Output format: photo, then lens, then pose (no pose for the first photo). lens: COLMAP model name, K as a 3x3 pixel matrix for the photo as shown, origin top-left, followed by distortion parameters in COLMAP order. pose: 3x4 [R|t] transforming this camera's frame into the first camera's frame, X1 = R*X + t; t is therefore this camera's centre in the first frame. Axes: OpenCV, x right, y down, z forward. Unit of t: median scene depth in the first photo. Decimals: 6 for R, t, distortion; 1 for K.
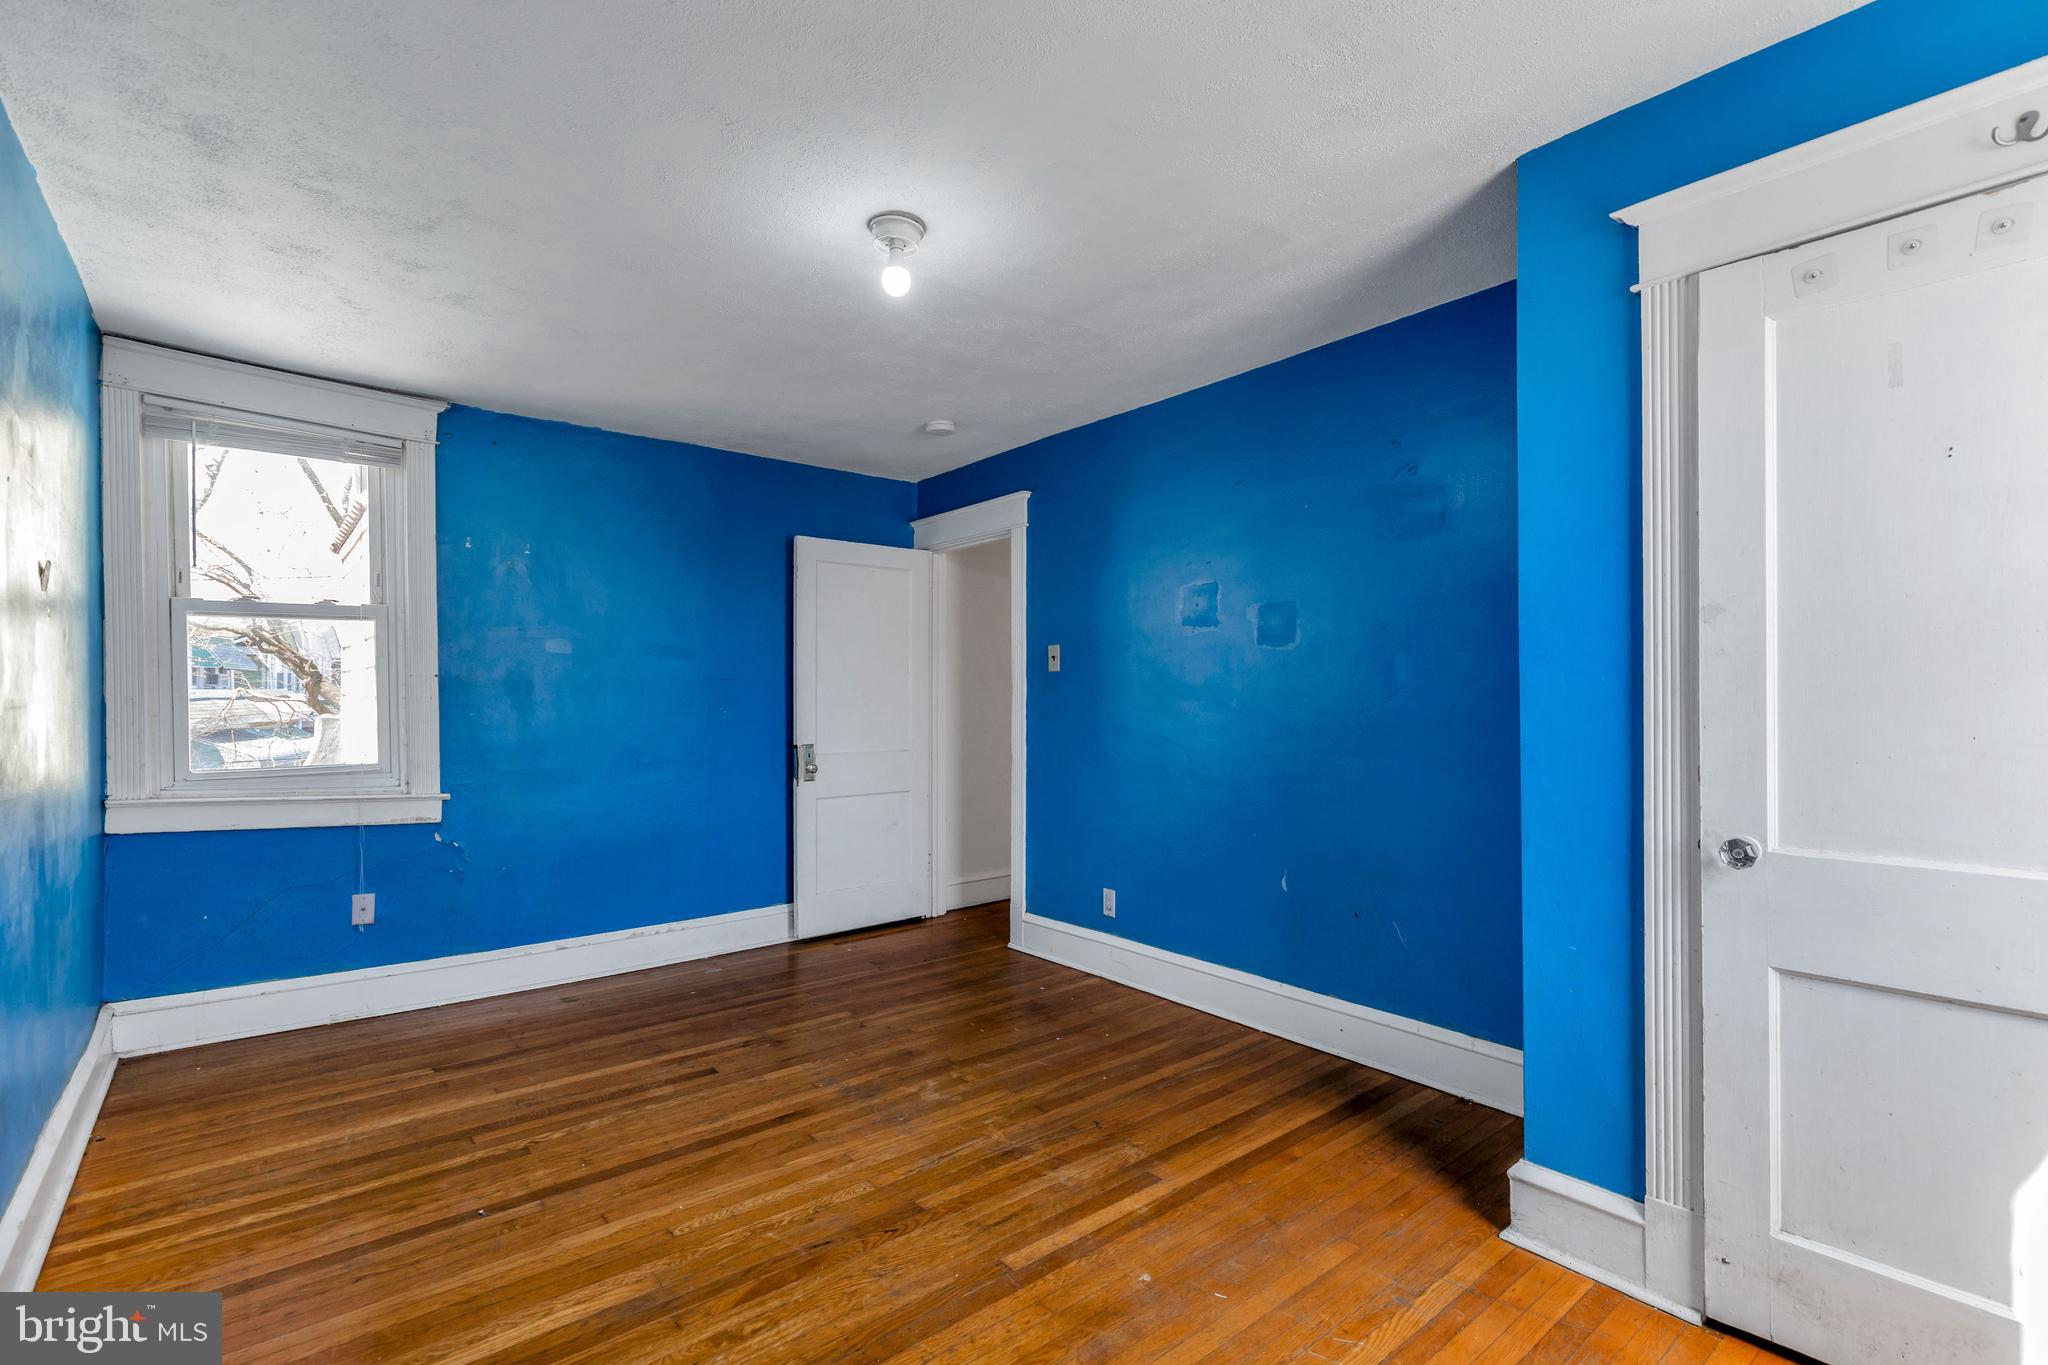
lens RADIAL K [[930.6, 0, 1037.3], [0, 930.6, 694.2], [0, 0, 1]] dist [0.016491, -0.000204]
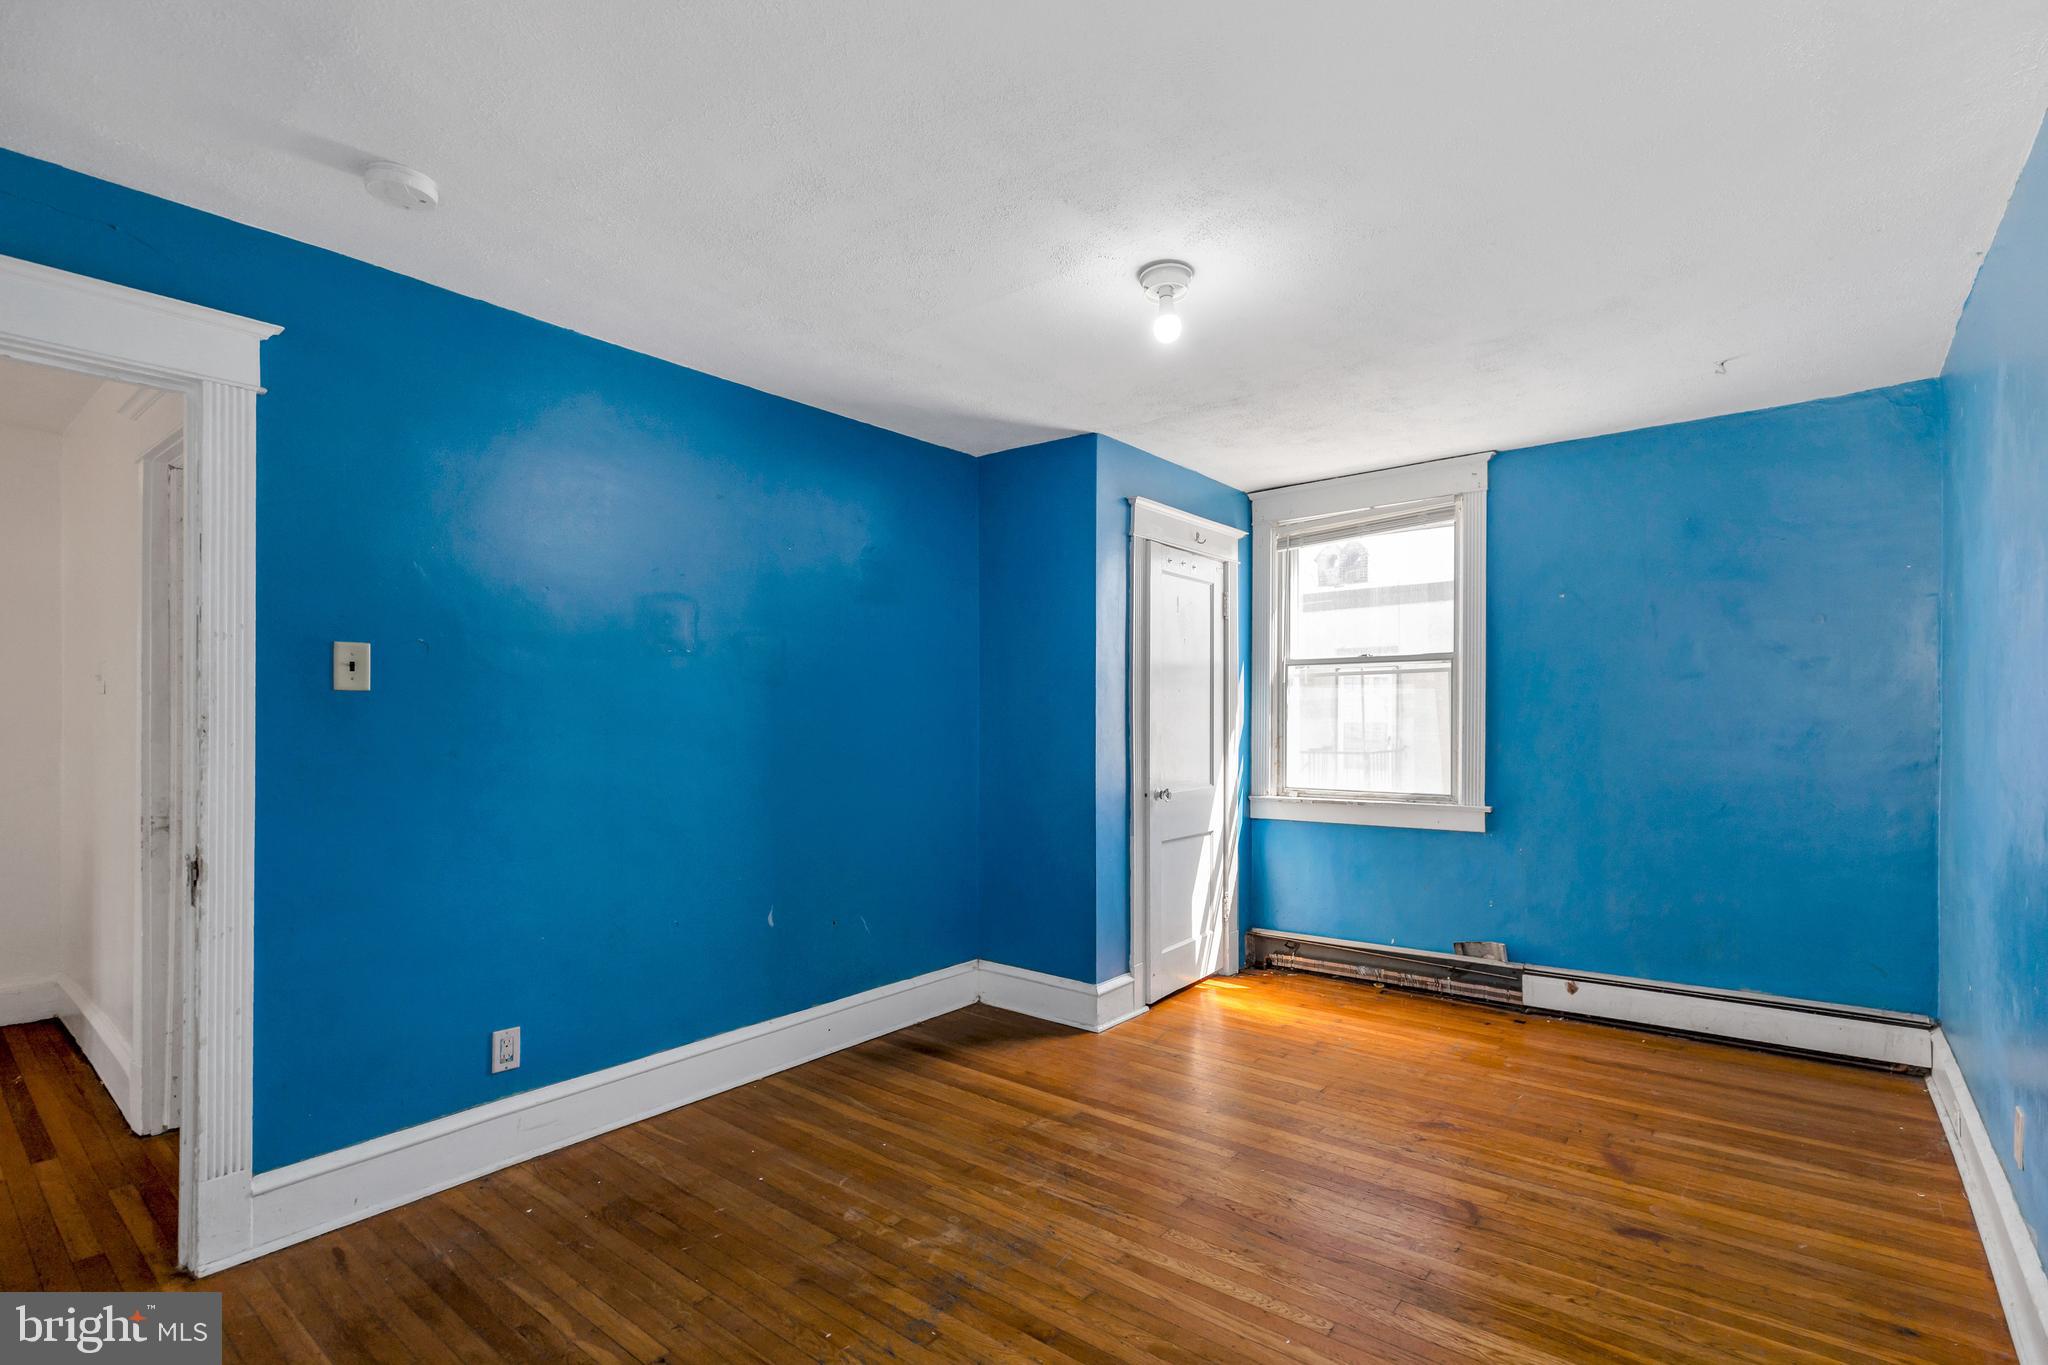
lens RADIAL K [[954.7, 0, 1024.8], [0, 954.7, 711.1], [0, 0, 1]] dist [0.034288, -0.000692]
pose [[-0.192616, 0.011742, 0.981204, -0.824474], [0.000070, 0.999929, -0.011952, -0.007216], [-0.981274, -0.002234, -0.192603, 0.963014]]
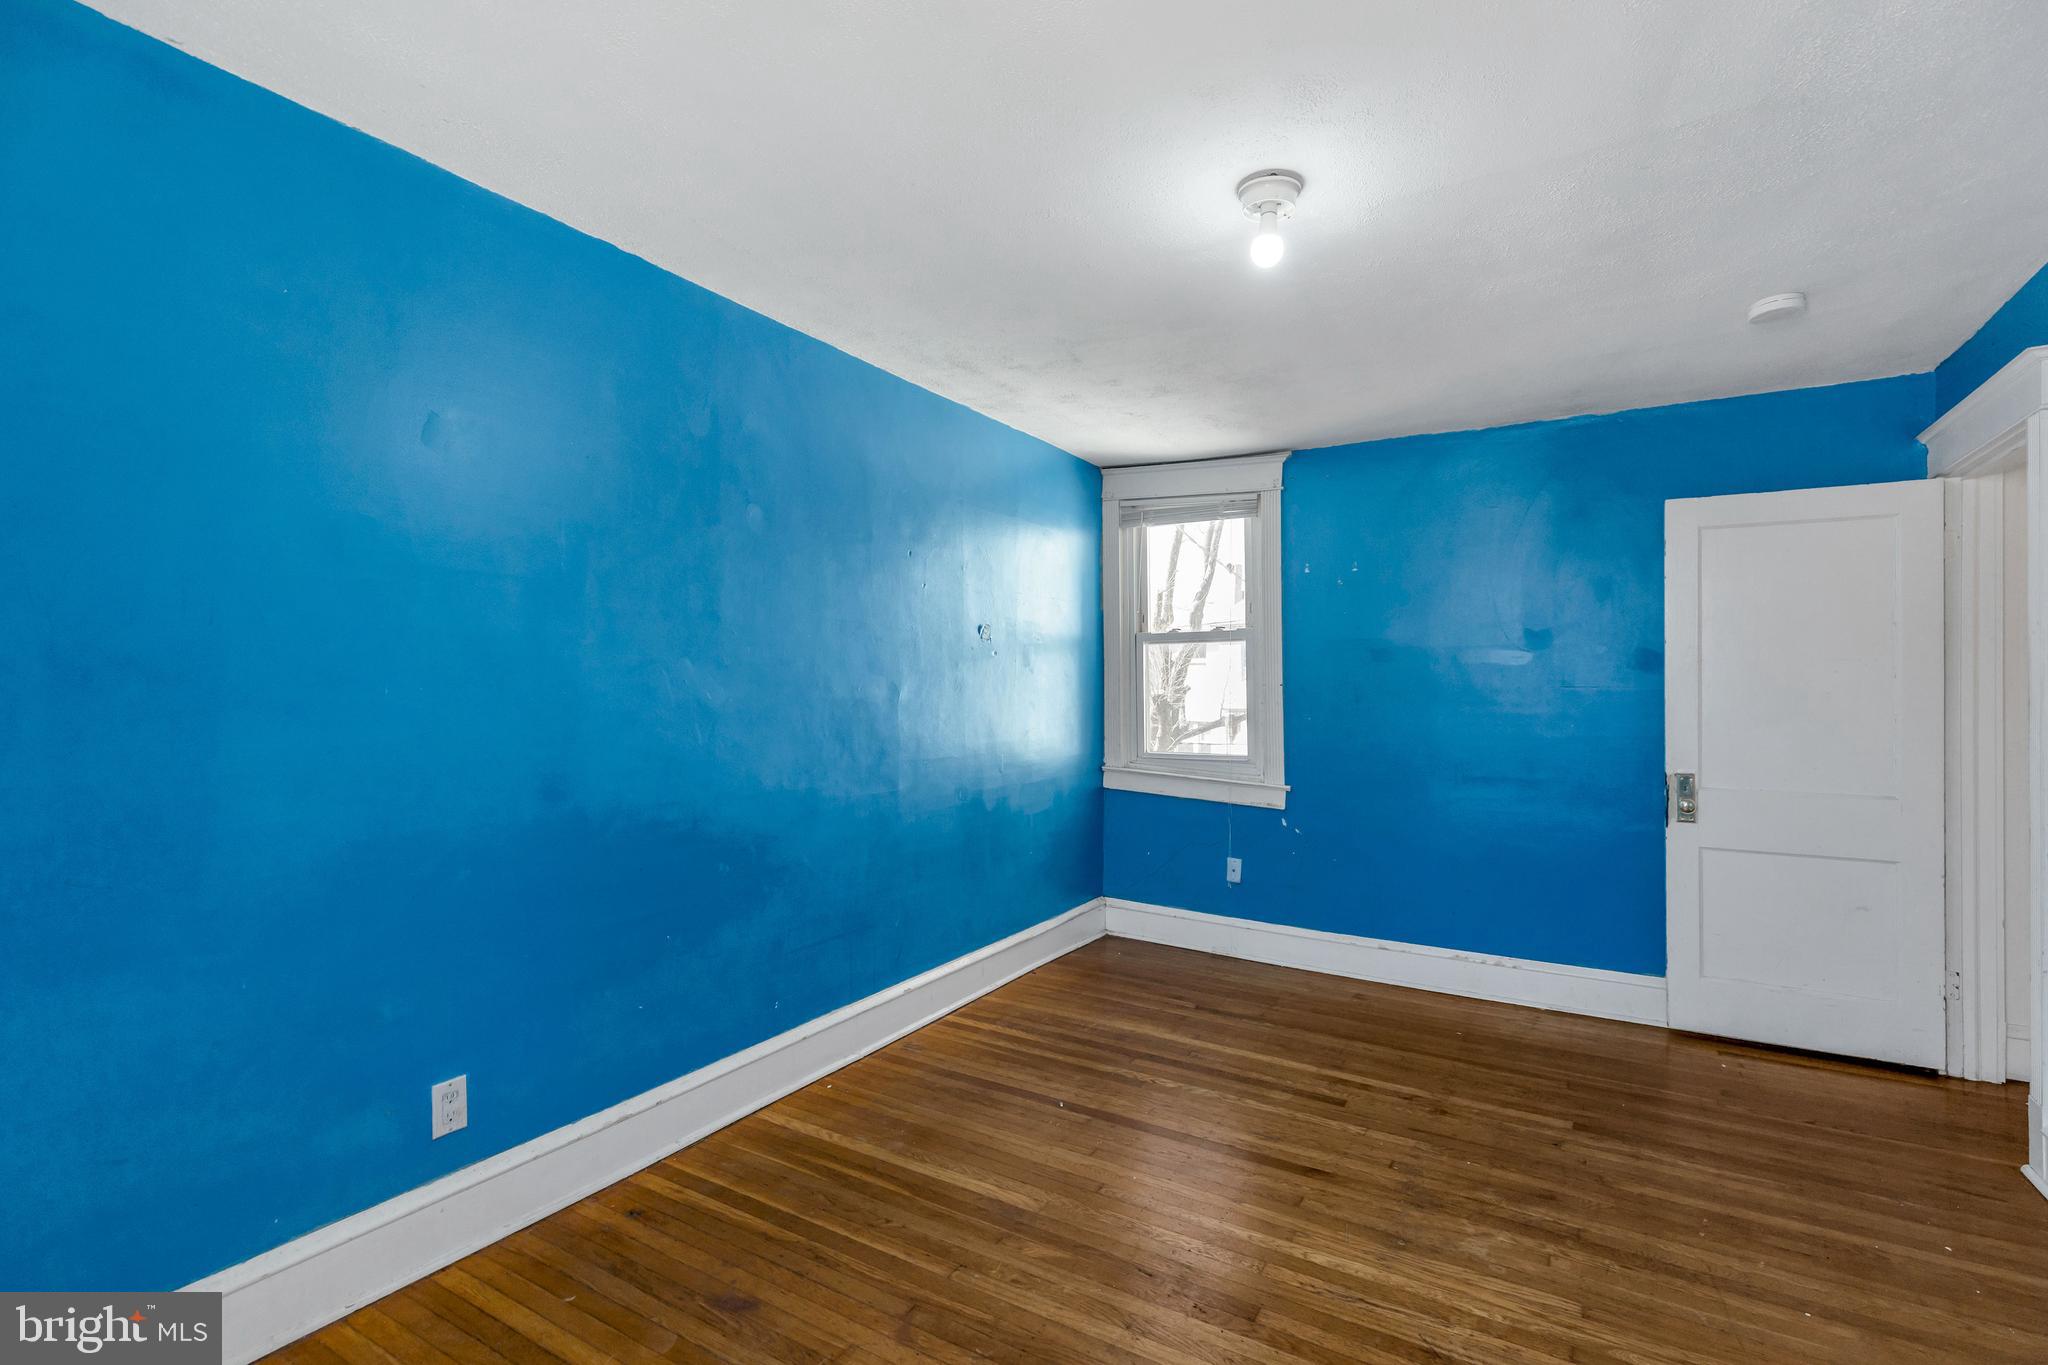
lens RADIAL K [[951.2, 0, 1035.4], [0, 951.2, 680.8], [0, 0, 1]] dist [0.009307, -0.000385]
pose [[0.335951, -0.000276, -0.941879, 0.436788], [-0.006136, 0.999978, -0.002482, -0.023270], [0.941859, 0.006613, 0.335942, 0.348986]]
